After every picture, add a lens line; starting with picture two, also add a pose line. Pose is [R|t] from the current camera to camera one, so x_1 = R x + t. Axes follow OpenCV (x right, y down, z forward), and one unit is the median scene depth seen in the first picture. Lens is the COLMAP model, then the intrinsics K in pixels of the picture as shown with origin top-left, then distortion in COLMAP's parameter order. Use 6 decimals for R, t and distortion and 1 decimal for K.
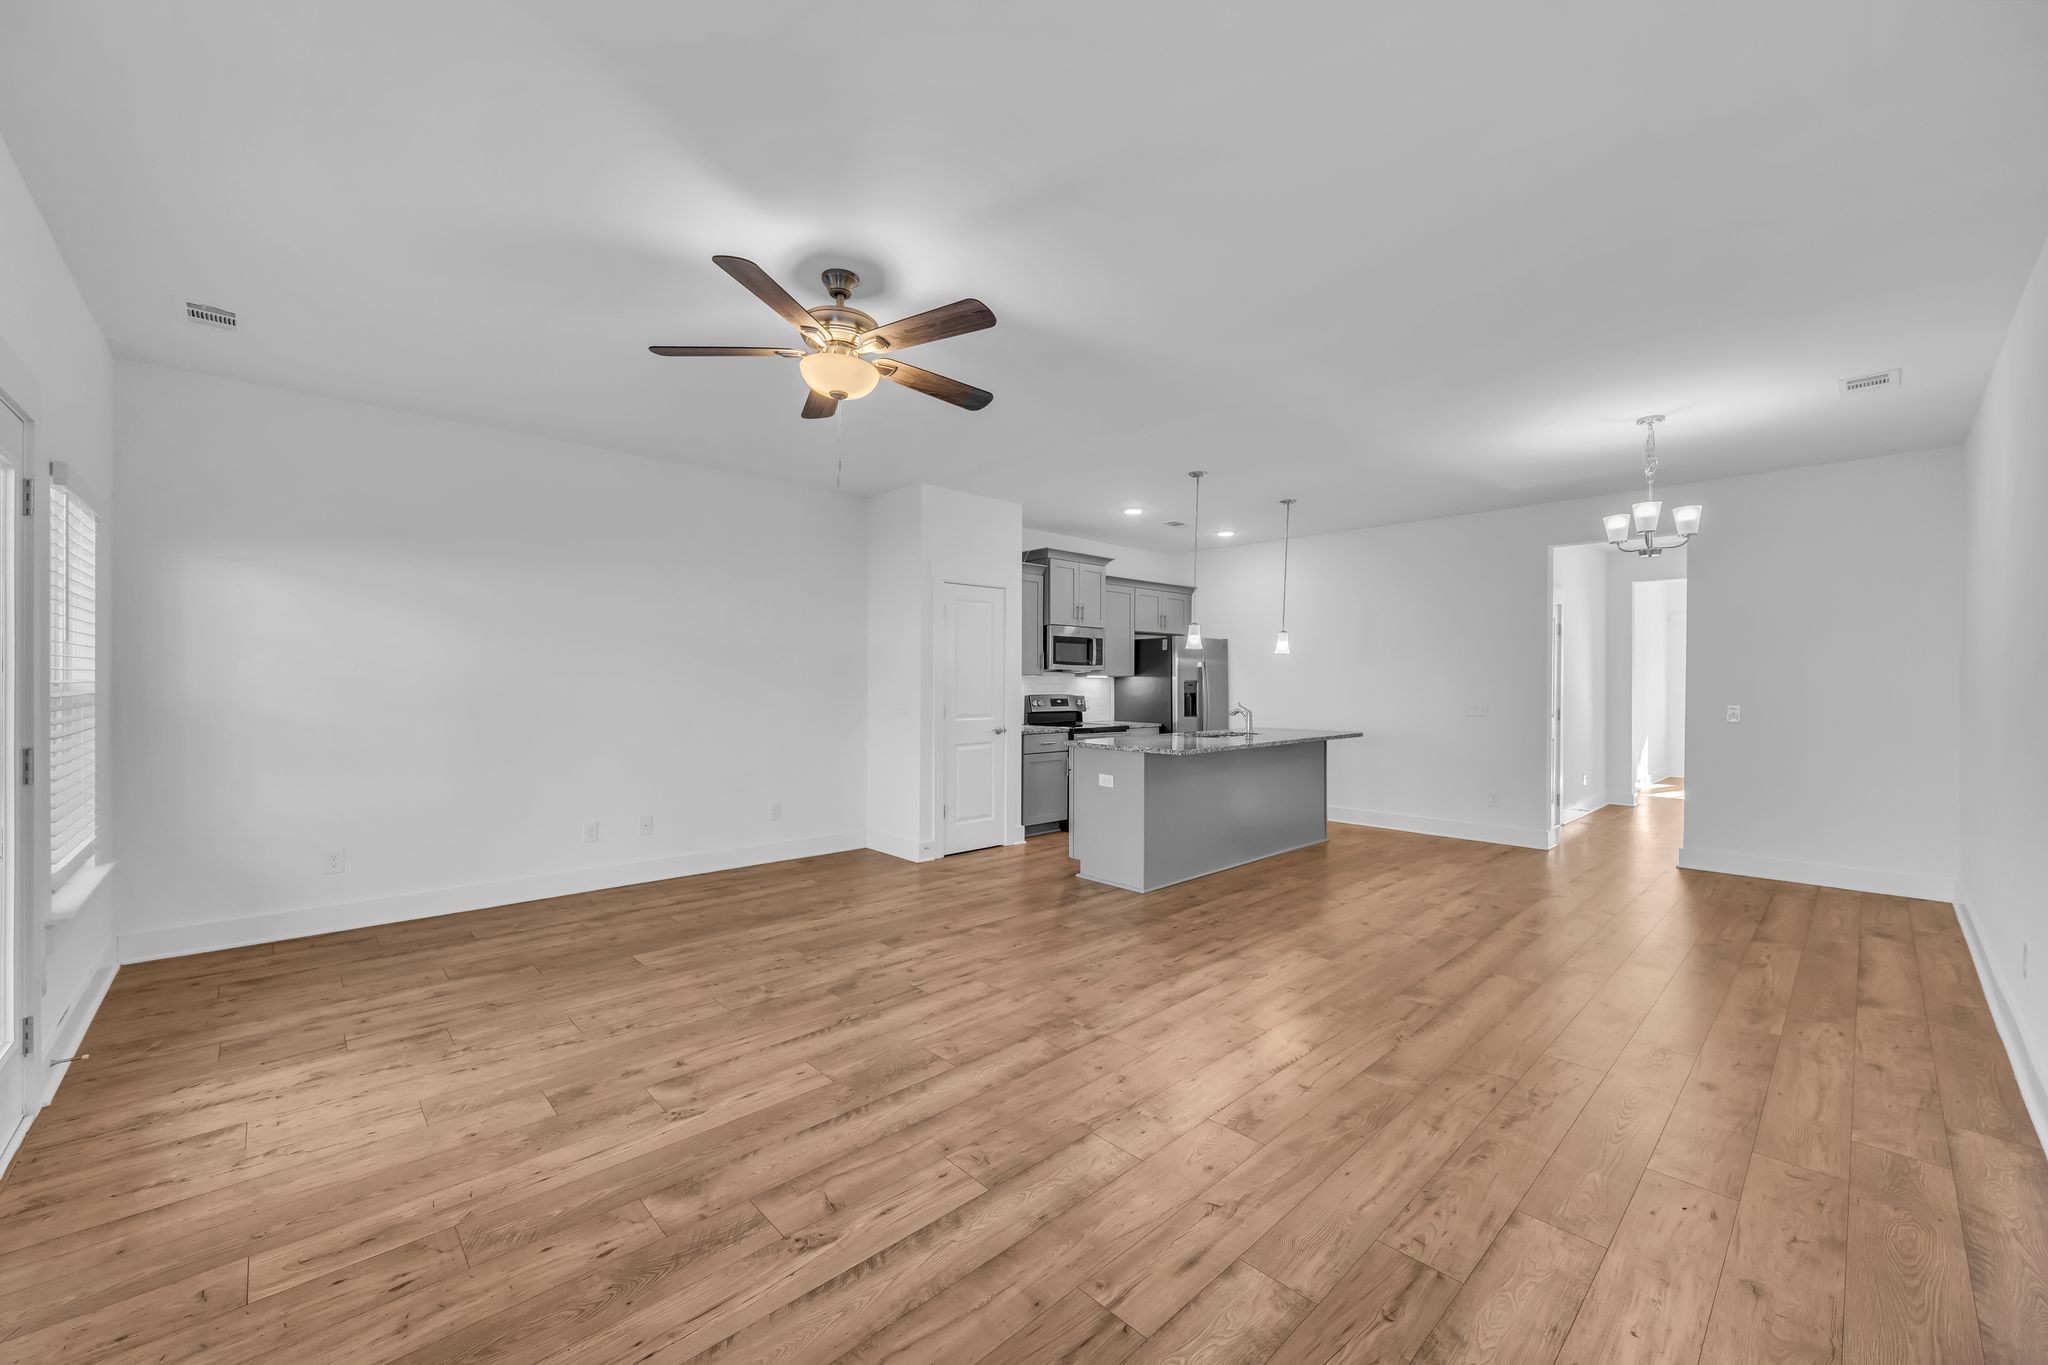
lens RADIAL K [[804.8, 0, 1016.1], [0, 804.8, 687.3], [0, 0, 1]] dist [-0.006305, 0.000605]
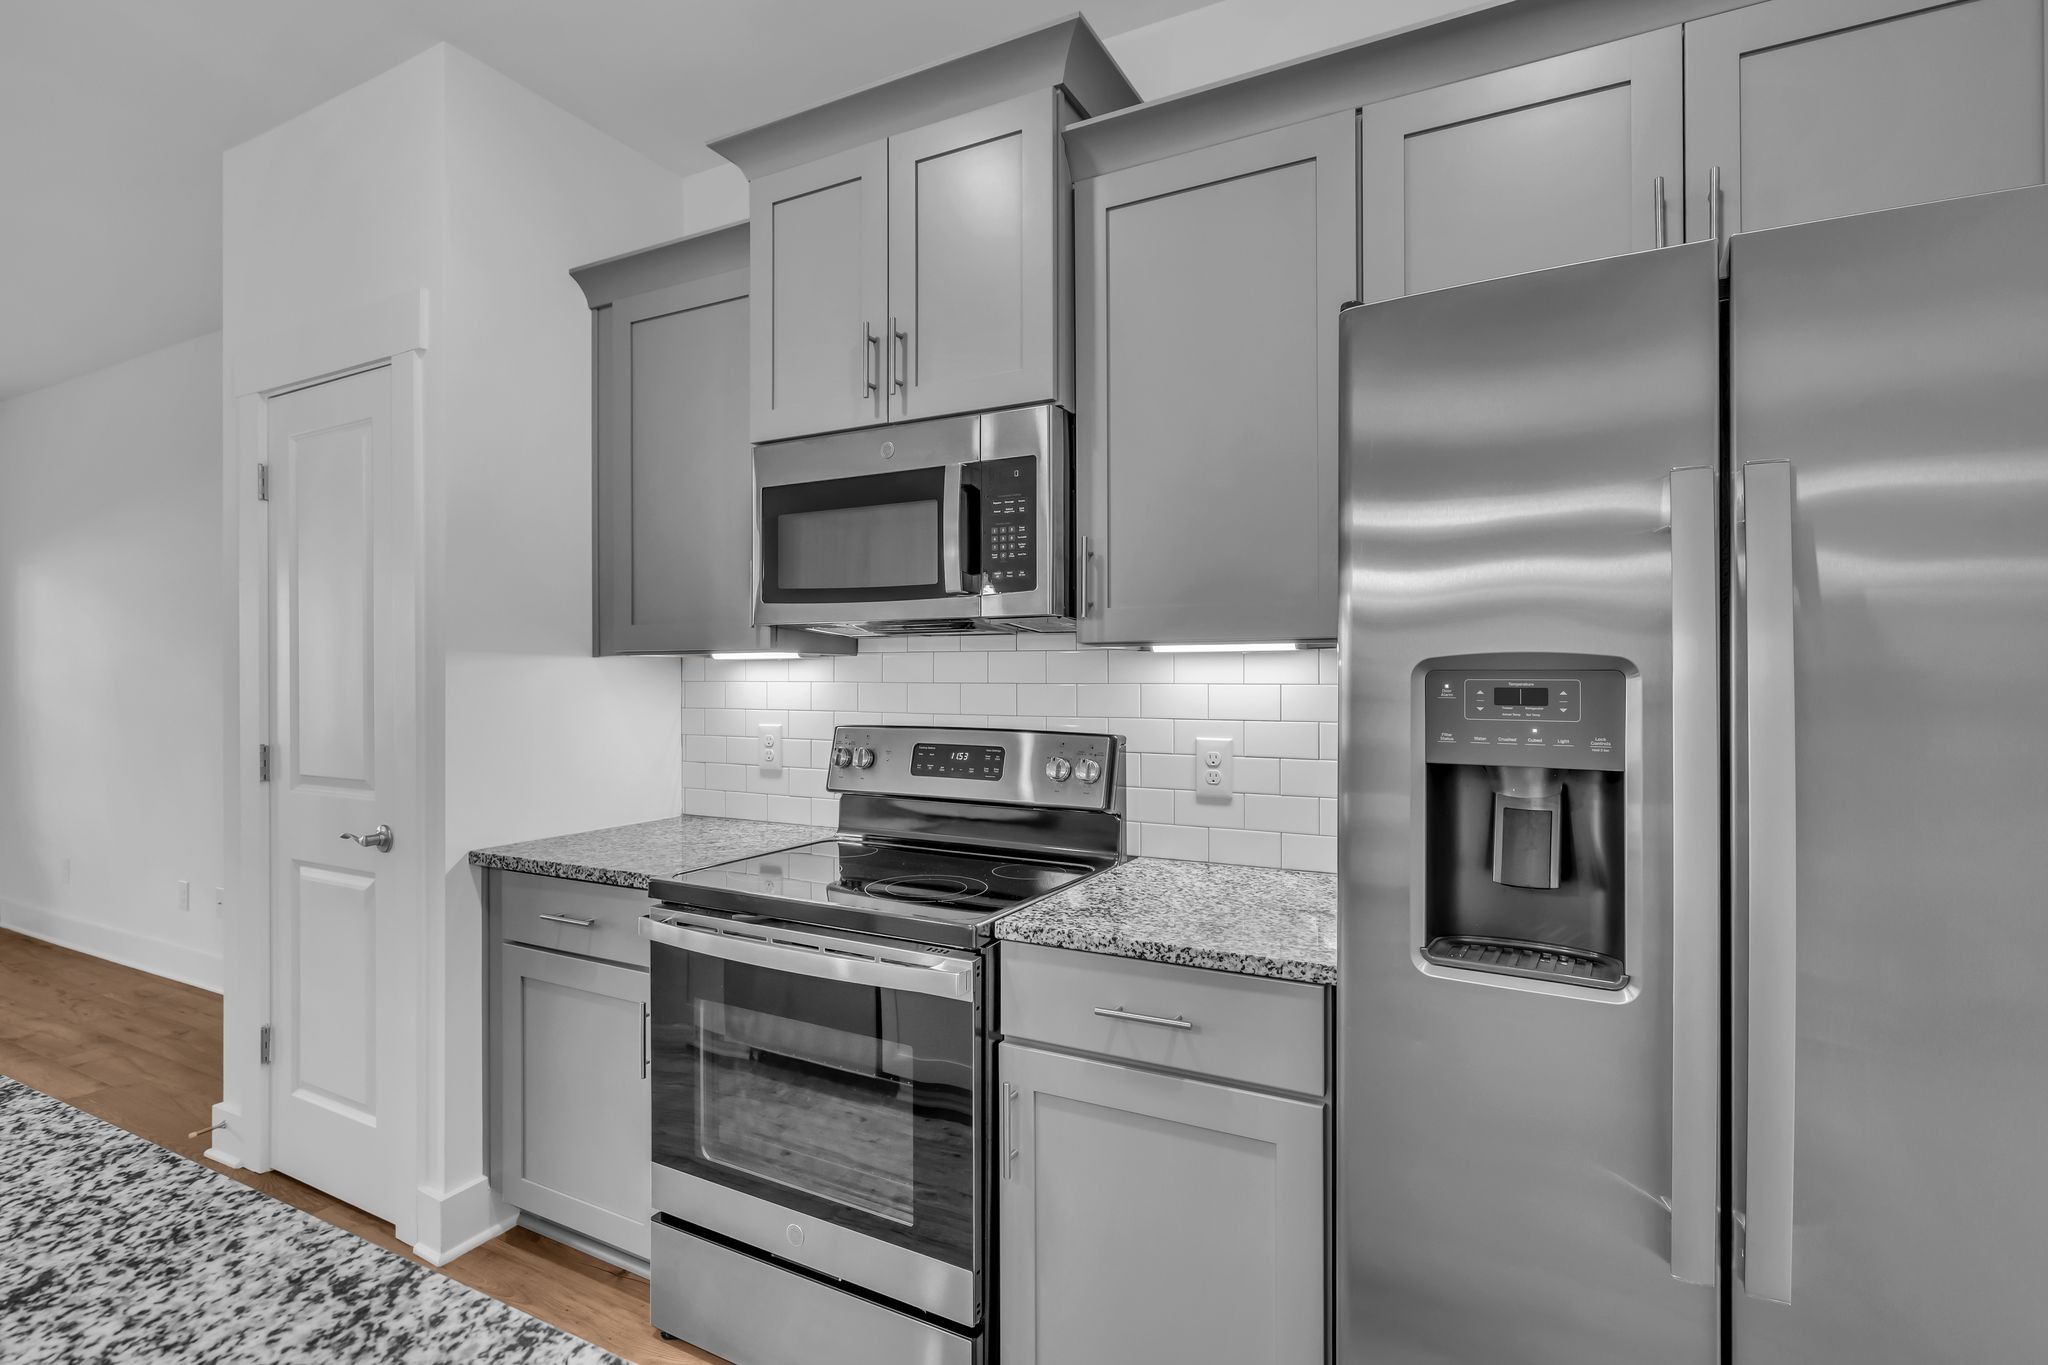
lens RADIAL K [[990.8, 0, 1033.4], [0, 990.8, 677.0], [0, 0, 1]] dist [-0.005085, 0.001607]
pose [[0.322615, -0.002607, -0.946527, 0.501360], [-0.001413, 0.999994, -0.003236, -0.007374], [0.946529, 0.002381, 0.322609, 1.367977]]
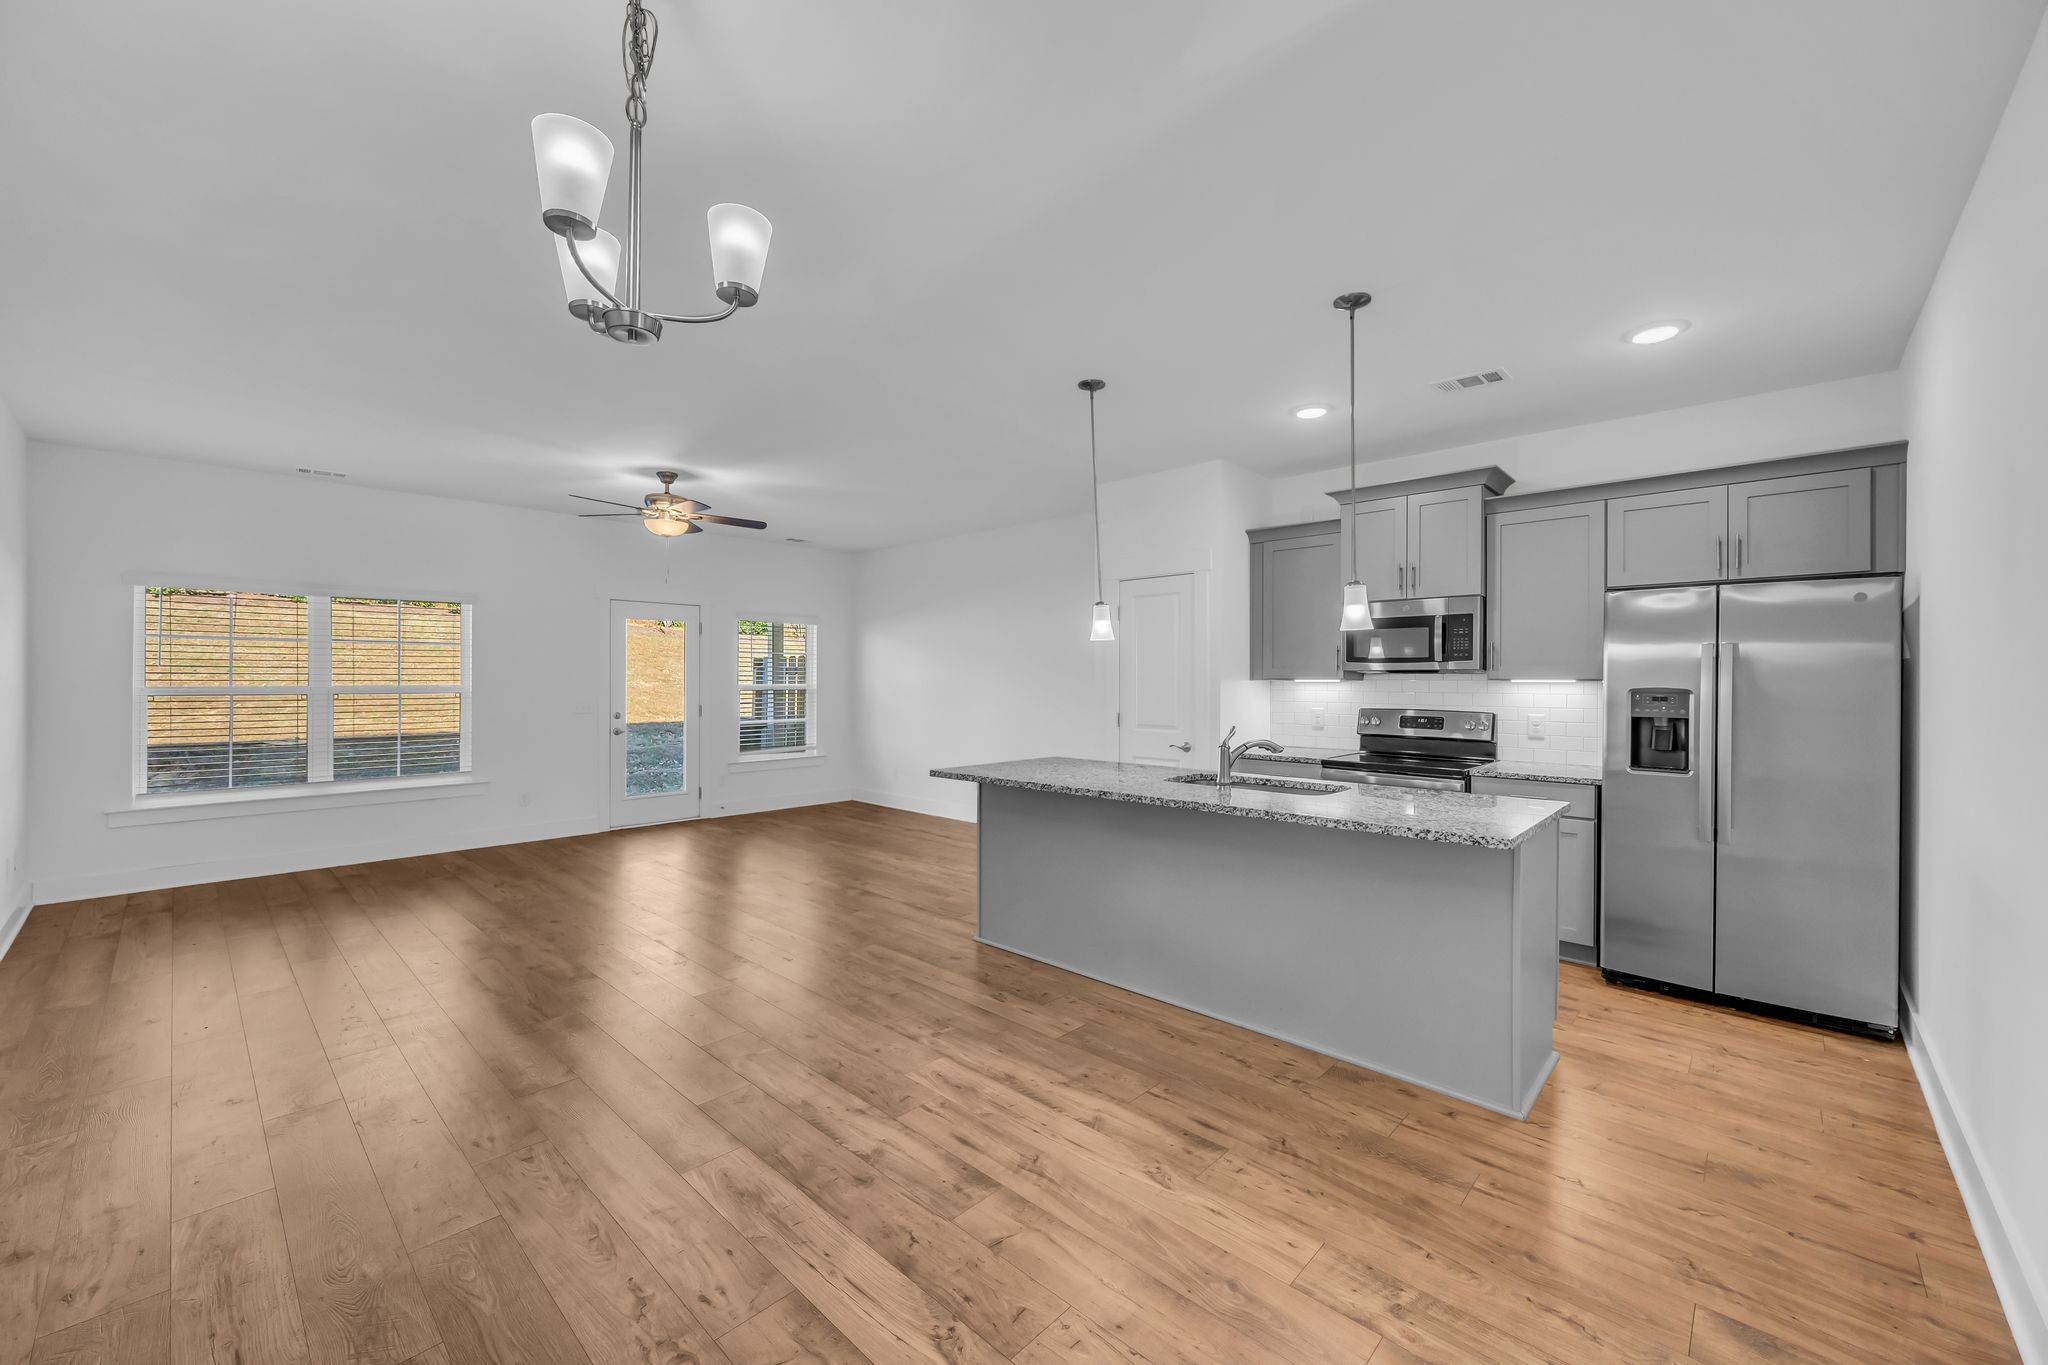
lens RADIAL K [[804.8, 0, 1026.2], [0, 804.8, 681.3], [0, 0, 1]] dist [-0.006305, 0.000605]
pose [[0.063834, -0.002121, -0.997958, 0.967468], [-0.011174, 0.999934, -0.002840, -0.011168], [0.997898, 0.011332, 0.063806, 0.965558]]
